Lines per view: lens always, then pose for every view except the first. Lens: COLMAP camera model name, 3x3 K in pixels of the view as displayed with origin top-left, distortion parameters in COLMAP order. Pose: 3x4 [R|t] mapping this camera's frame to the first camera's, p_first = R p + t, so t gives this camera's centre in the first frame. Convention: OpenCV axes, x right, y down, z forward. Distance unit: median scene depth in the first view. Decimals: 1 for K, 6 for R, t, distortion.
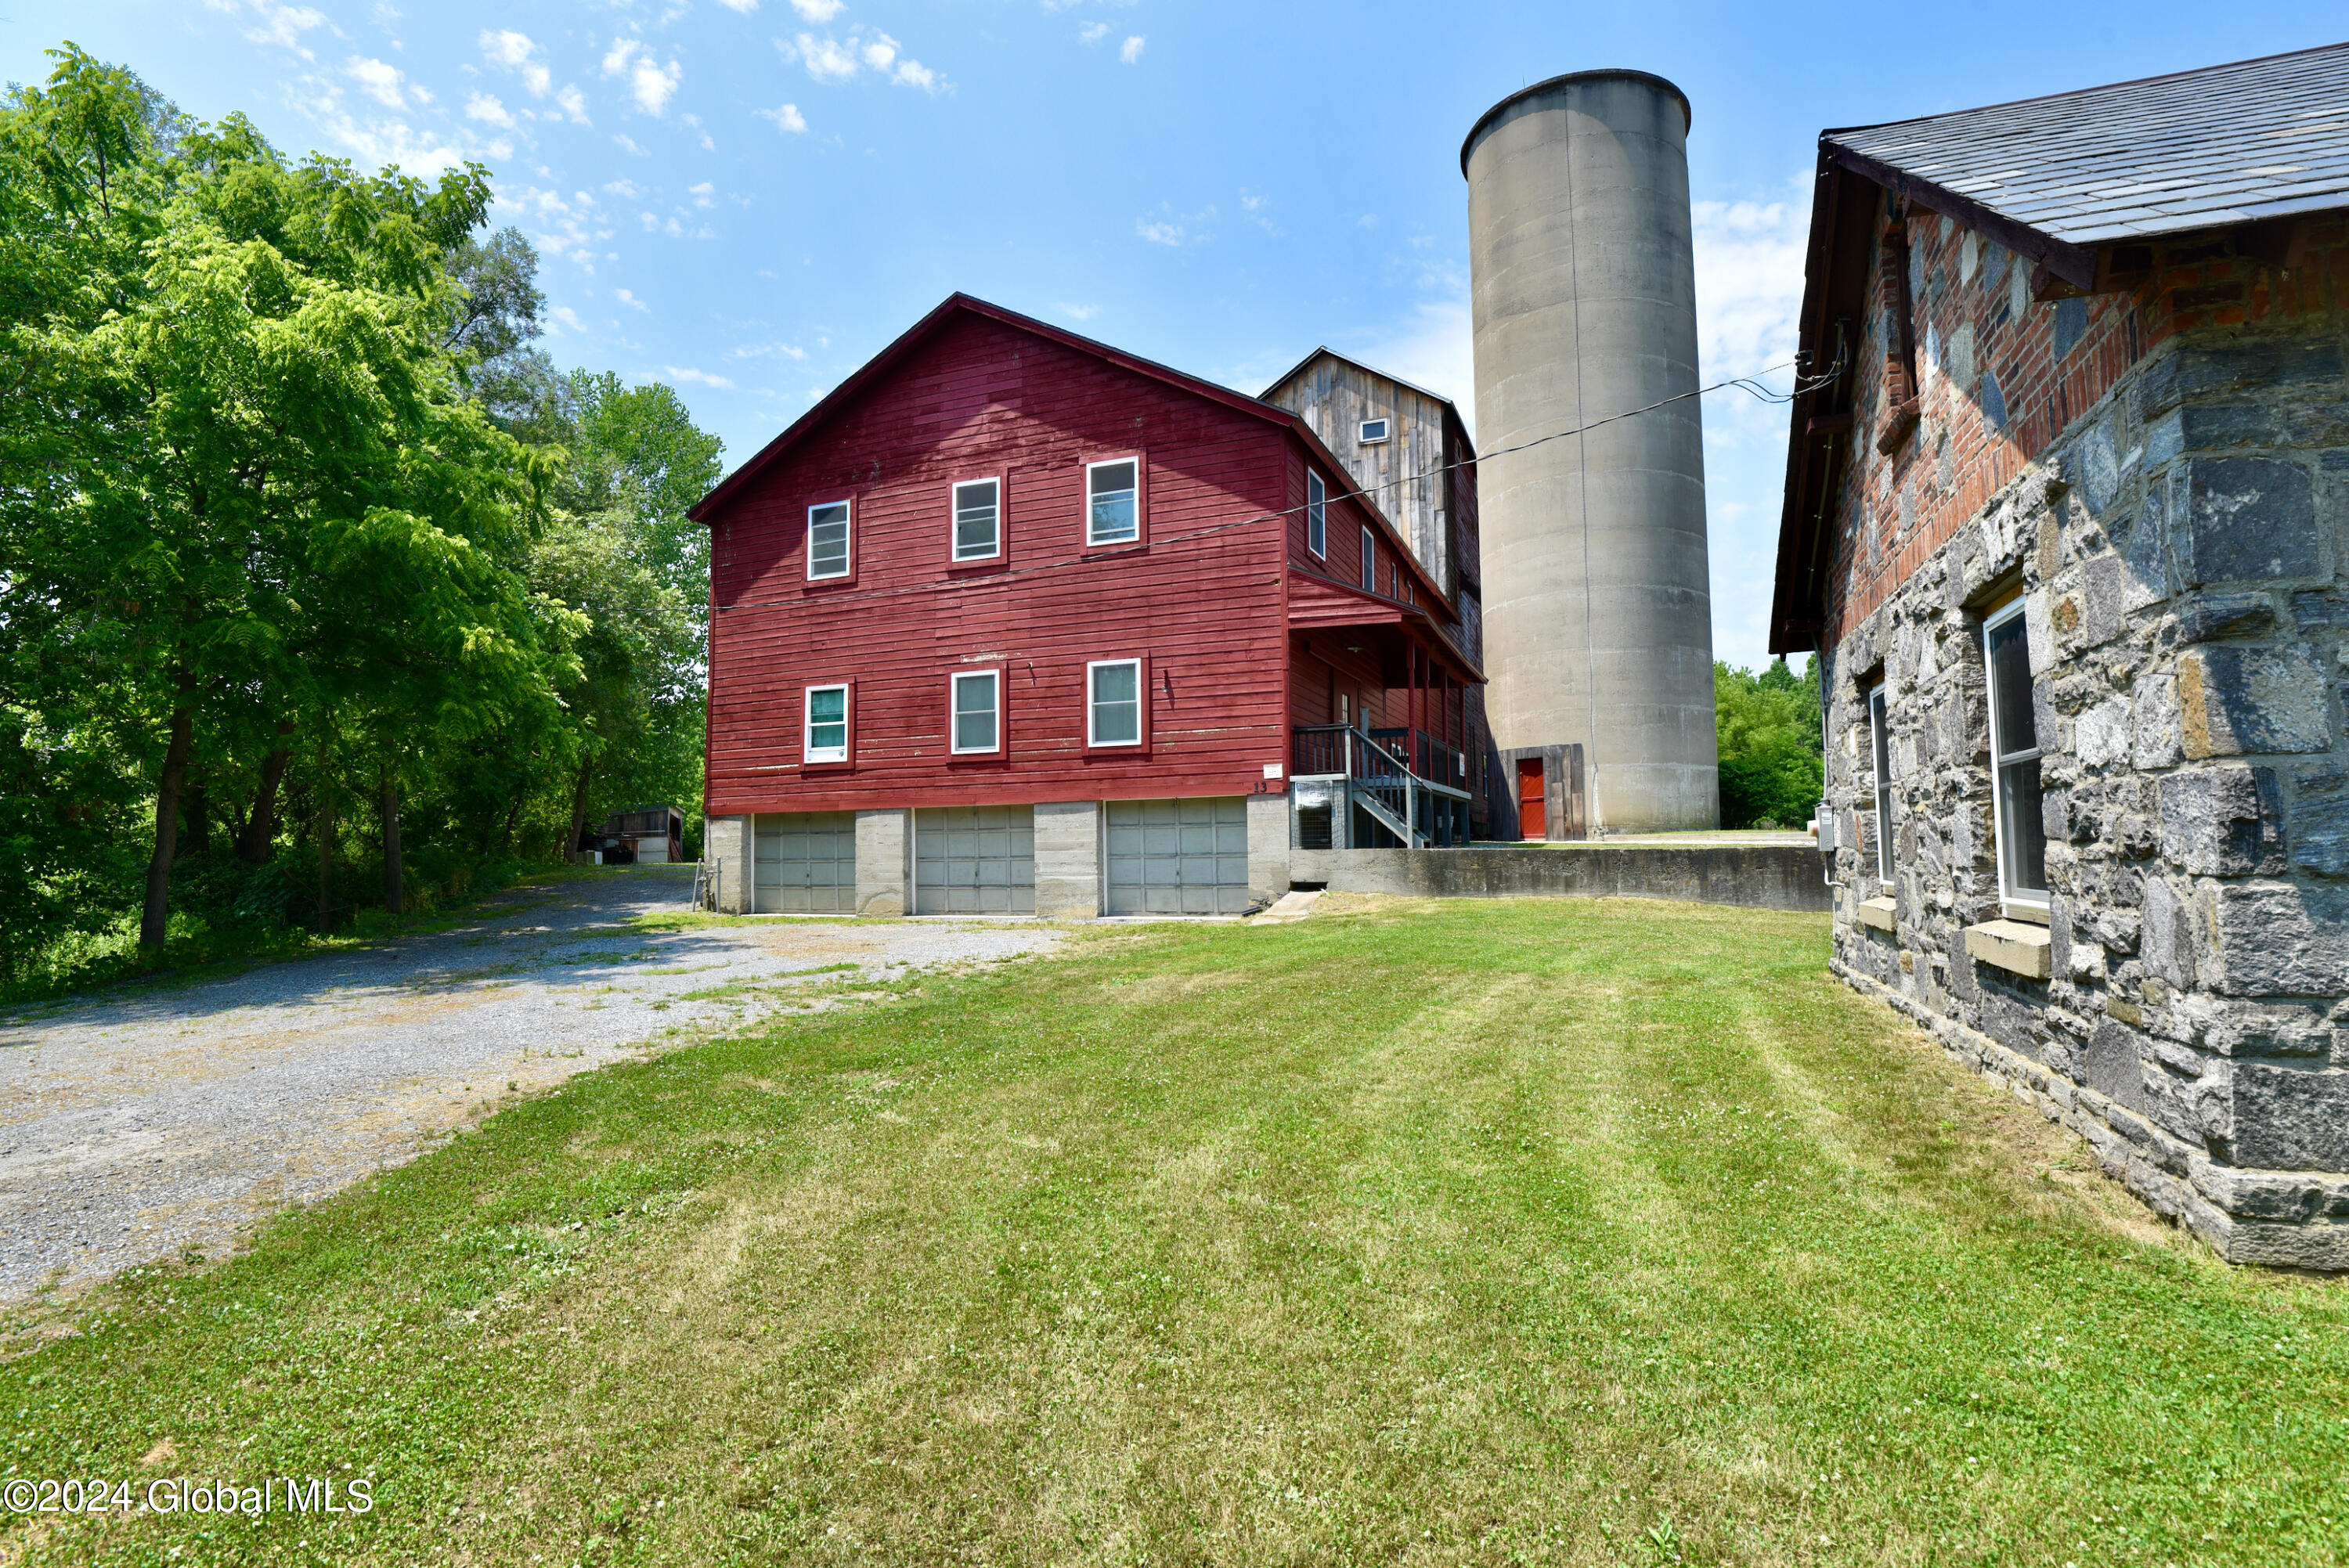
lens RADIAL K [[1108.9, 0, 1186.6], [0, 1108.9, 784.6], [0, 0, 1]] dist [-0.027164, -0.000731]
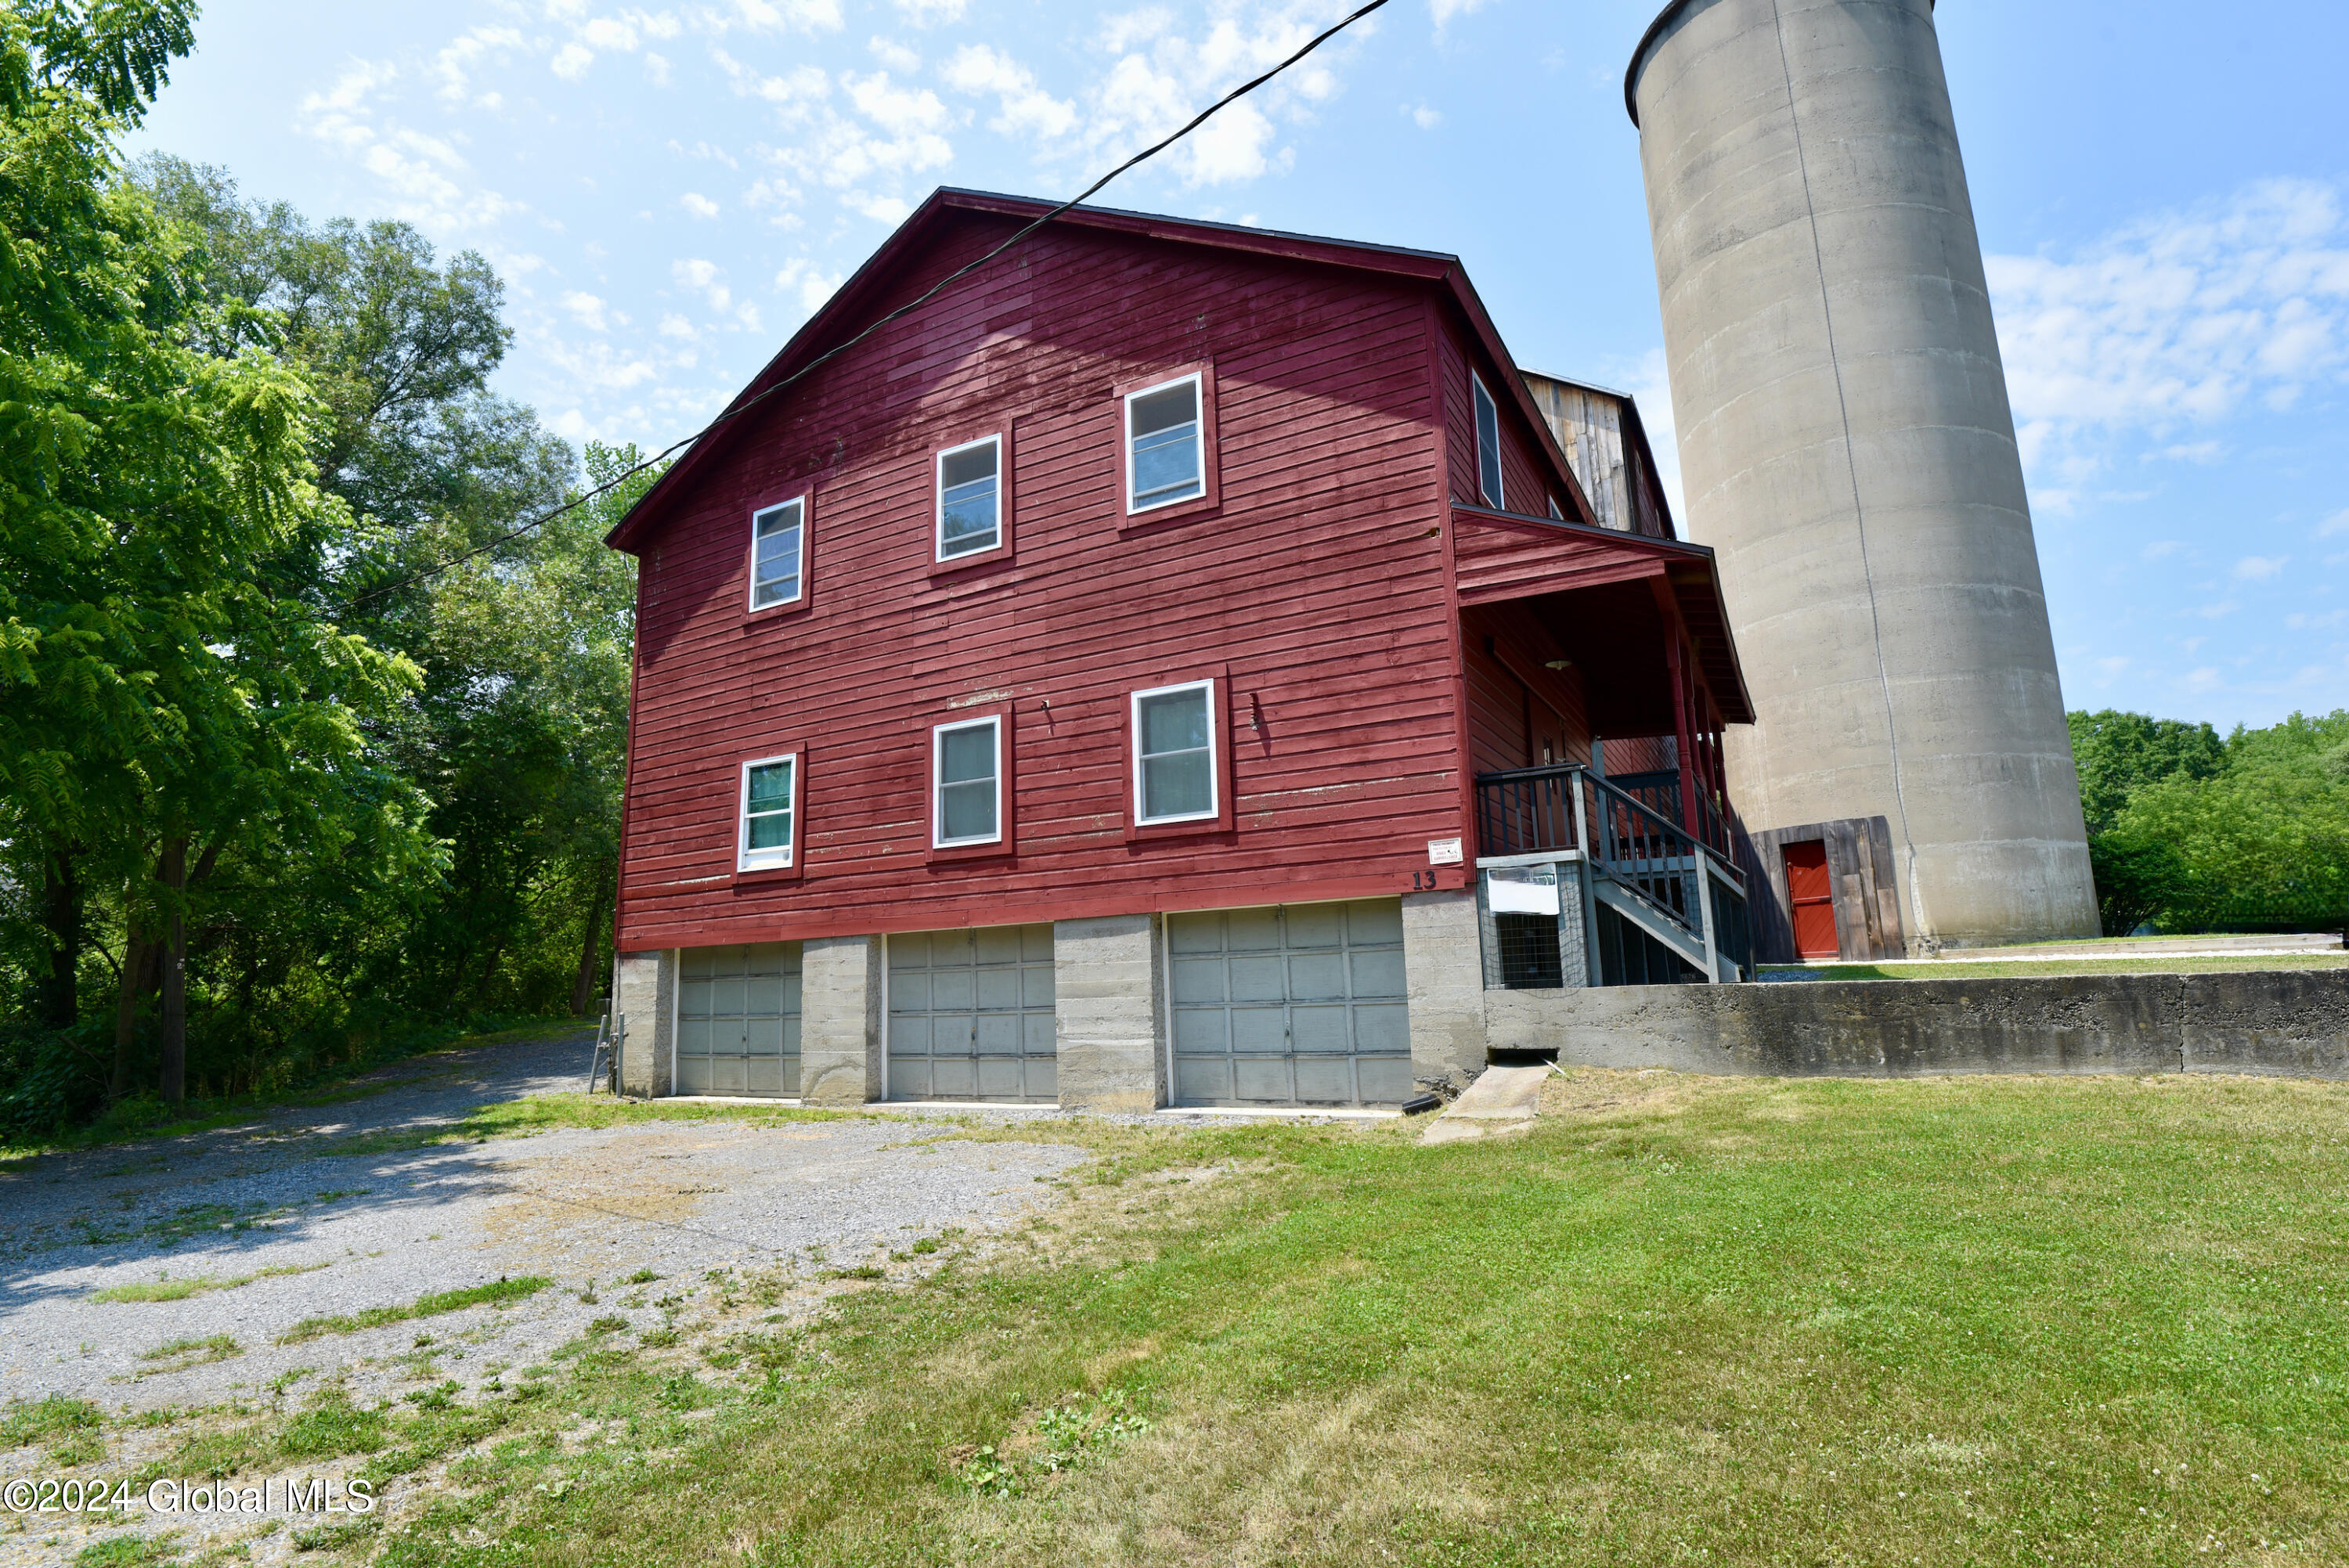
lens RADIAL K [[1108.9, 0, 1186.6], [0, 1108.9, 784.6], [0, 0, 1]] dist [-0.027164, -0.000731]
pose [[0.992295, -0.041264, -0.116824, 0.012188], [0.027506, 0.992749, -0.117019, 0.015101], [0.120805, 0.112904, 0.986235, 0.373699]]
